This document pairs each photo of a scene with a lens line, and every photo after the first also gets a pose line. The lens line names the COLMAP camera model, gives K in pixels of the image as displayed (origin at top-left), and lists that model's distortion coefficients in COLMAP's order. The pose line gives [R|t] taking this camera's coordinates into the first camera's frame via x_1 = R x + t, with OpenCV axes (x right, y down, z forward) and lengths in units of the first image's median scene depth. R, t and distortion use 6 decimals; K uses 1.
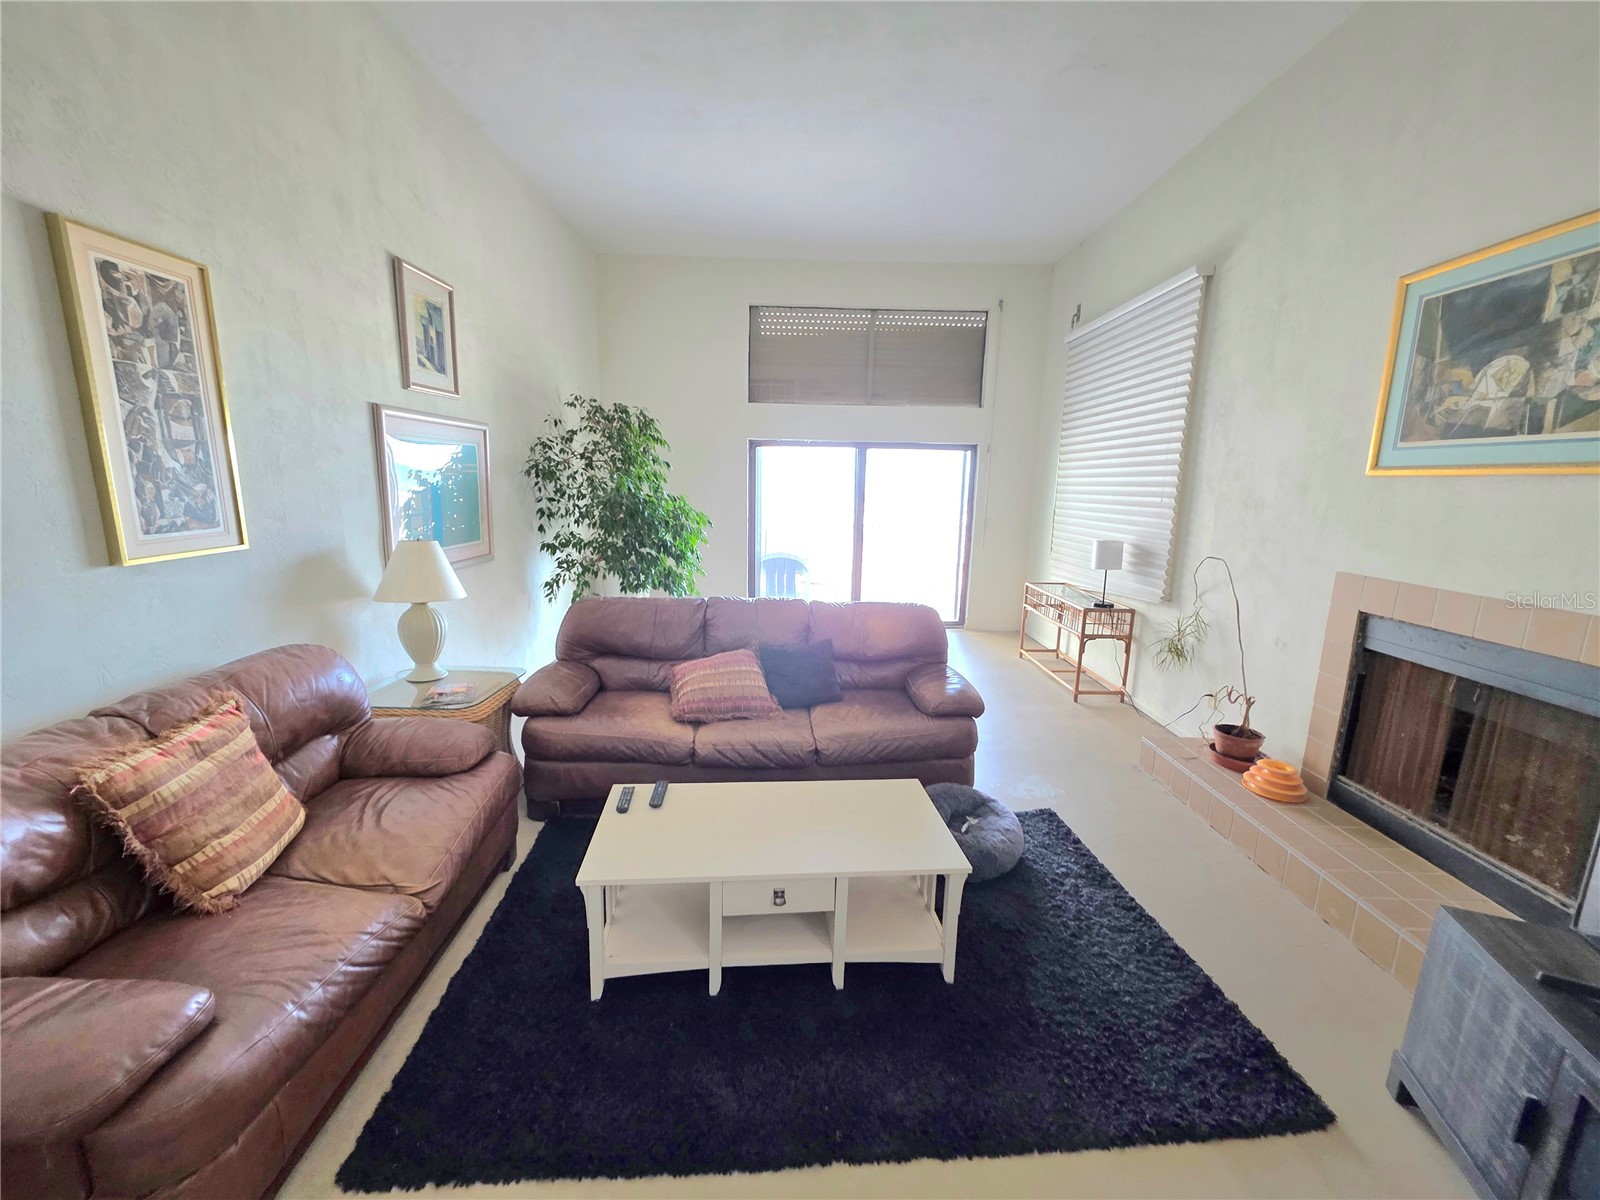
lens RADIAL K [[635.8, 0, 789.9], [0, 635.8, 592.7], [0, 0, 1]] dist [0.000267, 0.000116]
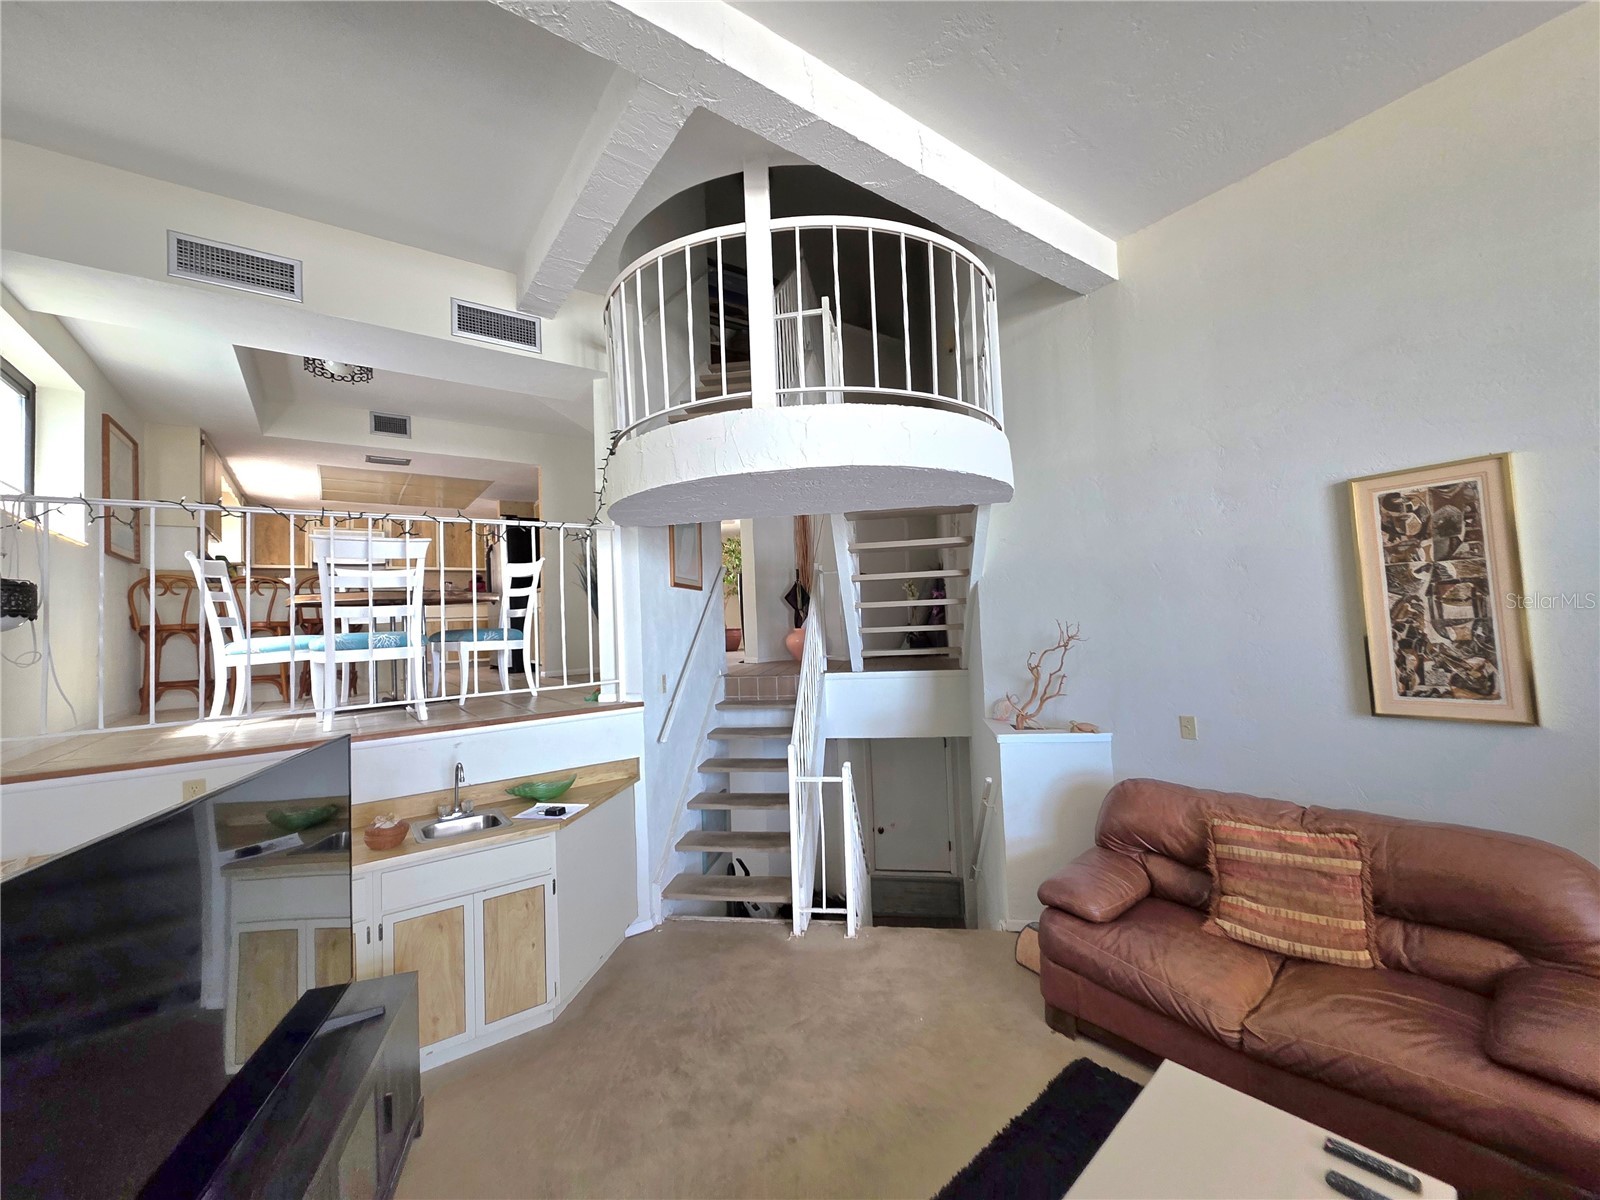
lens RADIAL K [[635.8, 0, 789.9], [0, 635.8, 592.7], [0, 0, 1]] dist [0.000267, 0.000116]
pose [[-0.804165, -0.014961, -0.594217, 0.661976], [-0.081134, 0.993089, 0.084797, -0.282917], [0.588842, 0.116402, -0.799822, 1.186632]]
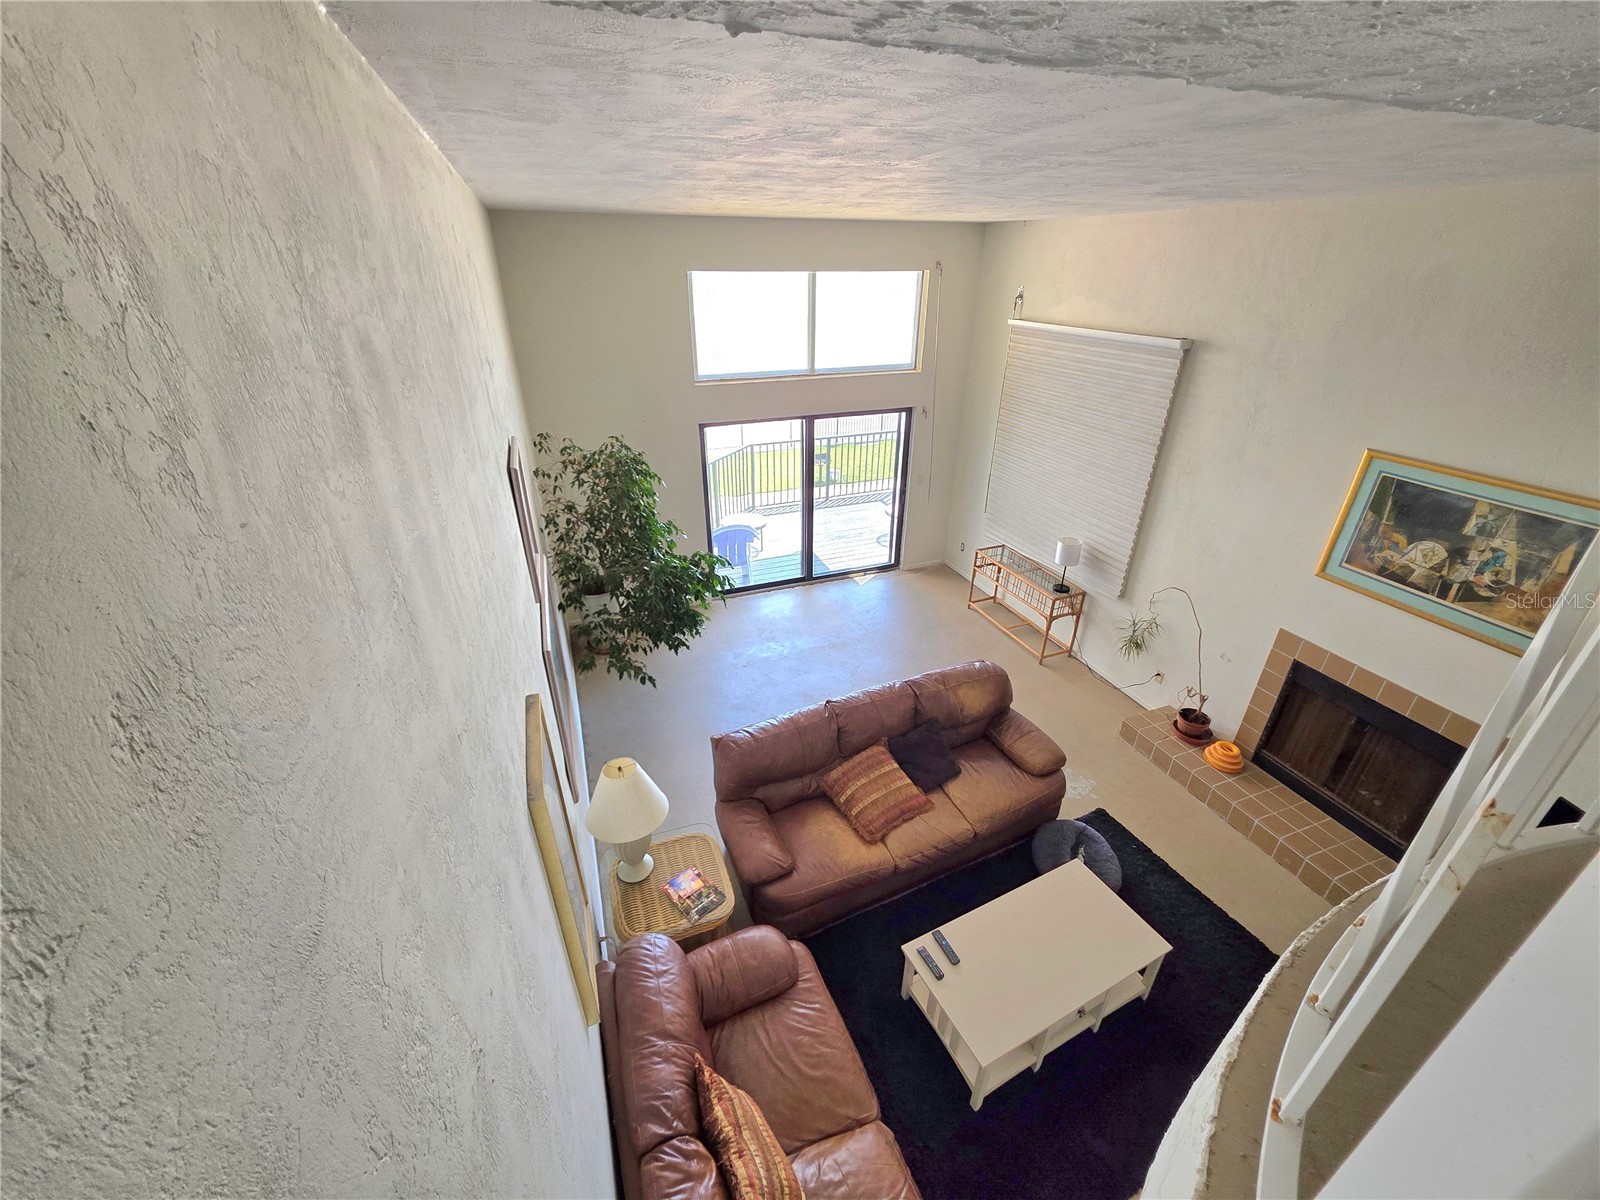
lens RADIAL K [[639.3, 0, 785.3], [0, 639.3, 591.2], [0, 0, 1]] dist [-0.001425, -0.000574]
pose [[0.934025, -0.190986, 0.301865, -0.855325], [0.090232, 0.943807, 0.317941, -0.922001], [-0.345625, -0.269727, 0.898772, 0.126111]]
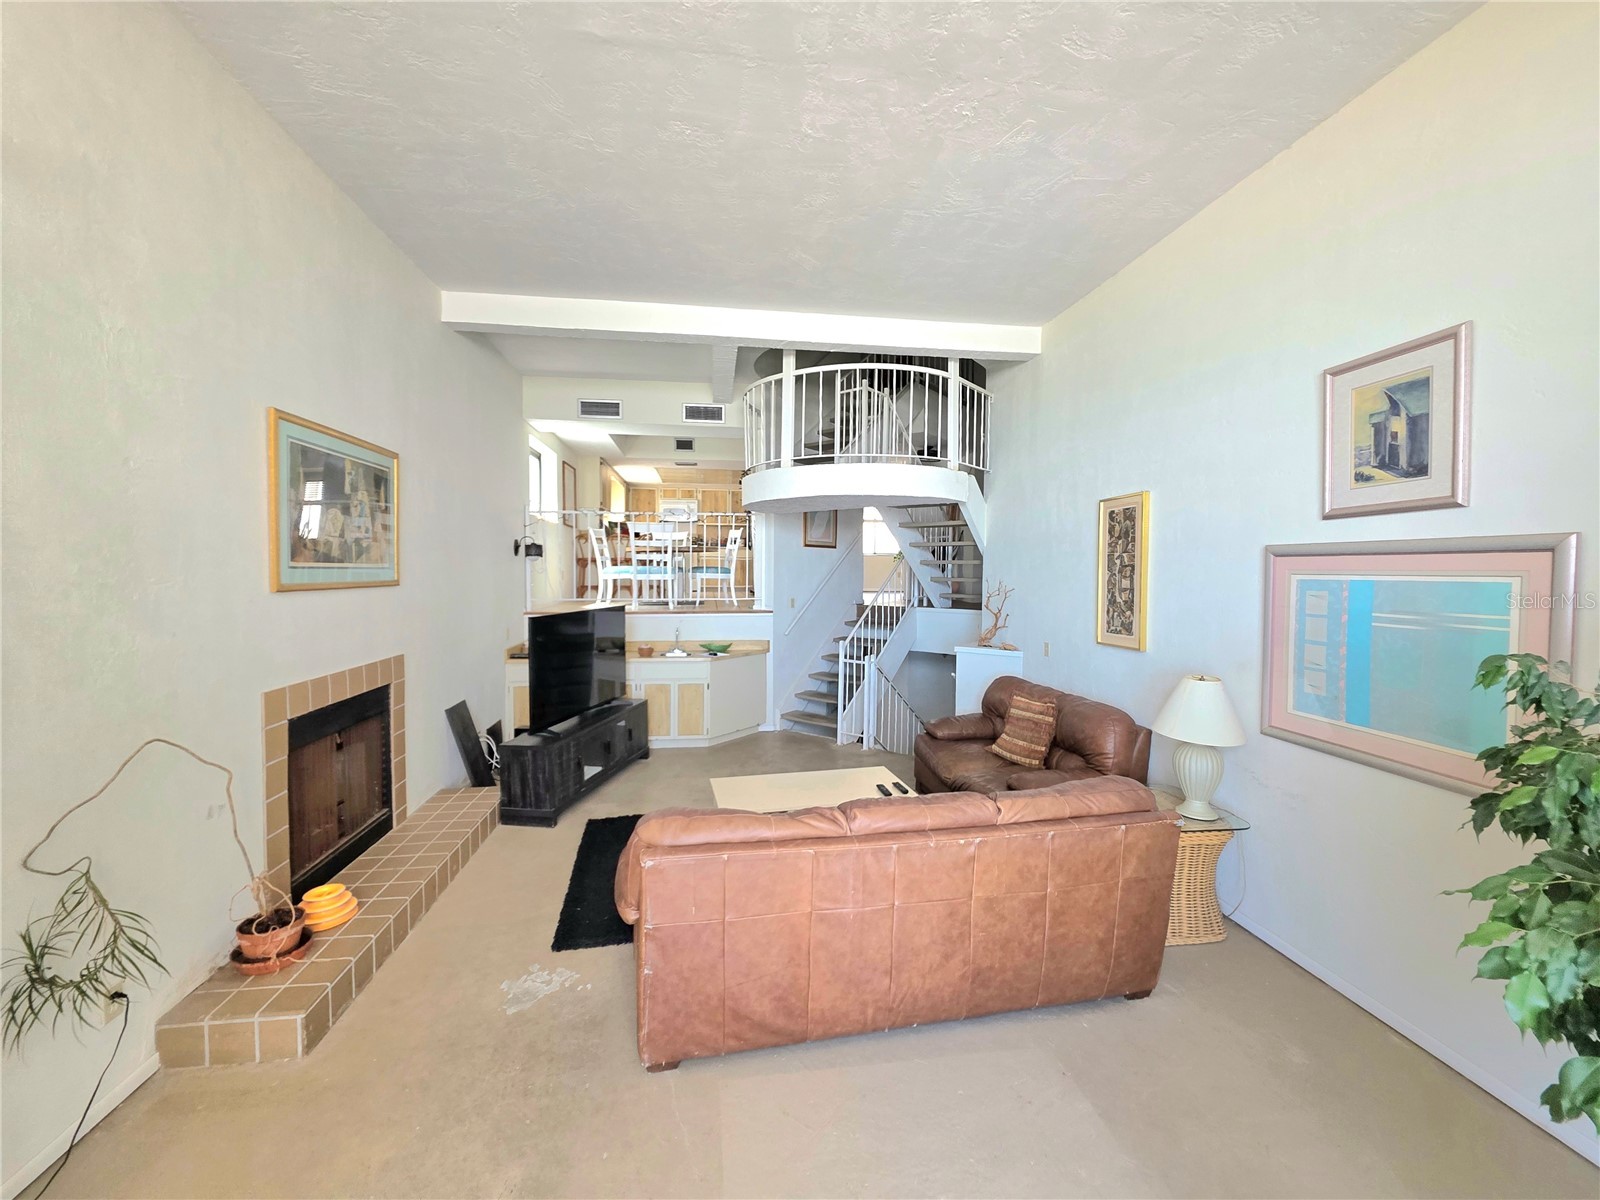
lens RADIAL K [[635.8, 0, 789.9], [0, 635.8, 592.7], [0, 0, 1]] dist [0.000267, 0.000116]
pose [[-0.989745, -0.026123, -0.140436, 0.307757], [-0.055007, 0.977019, 0.205933, -0.558275], [0.131829, 0.211546, -0.968437, 2.690514]]
